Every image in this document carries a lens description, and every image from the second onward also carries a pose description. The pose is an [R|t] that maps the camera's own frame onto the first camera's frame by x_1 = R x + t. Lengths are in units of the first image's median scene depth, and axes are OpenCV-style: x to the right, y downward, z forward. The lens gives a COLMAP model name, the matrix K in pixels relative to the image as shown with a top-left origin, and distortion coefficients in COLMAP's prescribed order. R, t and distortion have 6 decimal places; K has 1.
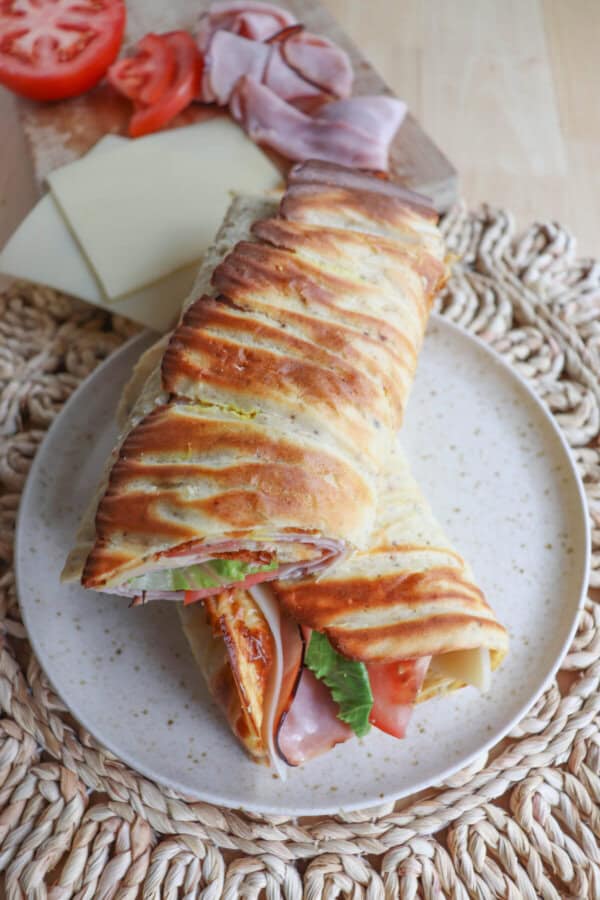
lens RADIAL K [[705.0, 0, 288.2], [0, 705.0, 451.6], [0, 0, 1]] dist [-0.125829, -0.000154]
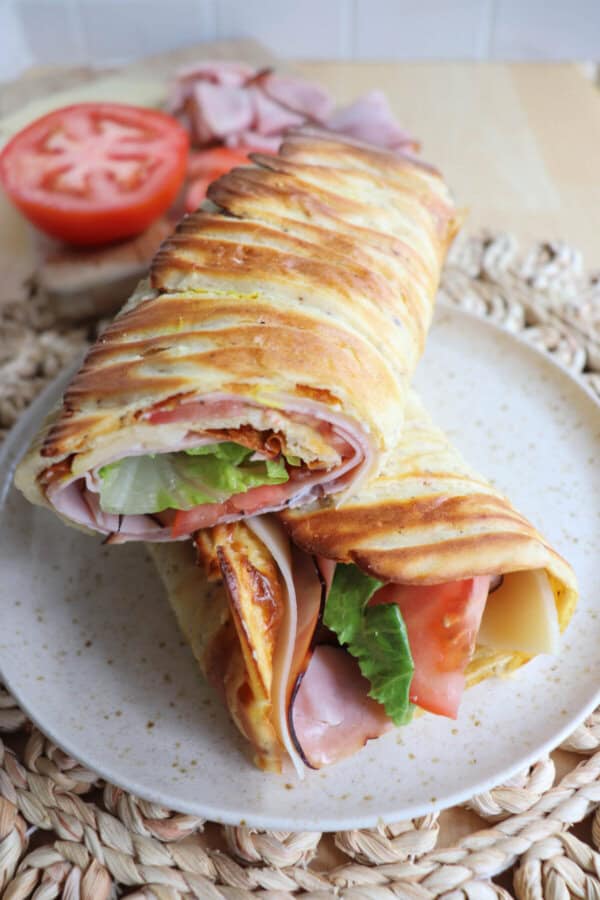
lens RADIAL K [[717.4, 0, 274.0], [0, 717.4, 450.0], [0, 0, 1]] dist [-0.142822, 0.007052]
pose [[0.999748, -0.021702, -0.005765, -0.023294], [0.019679, 0.970446, -0.240514, 0.310445], [0.010814, 0.240340, 0.970629, 0.182097]]
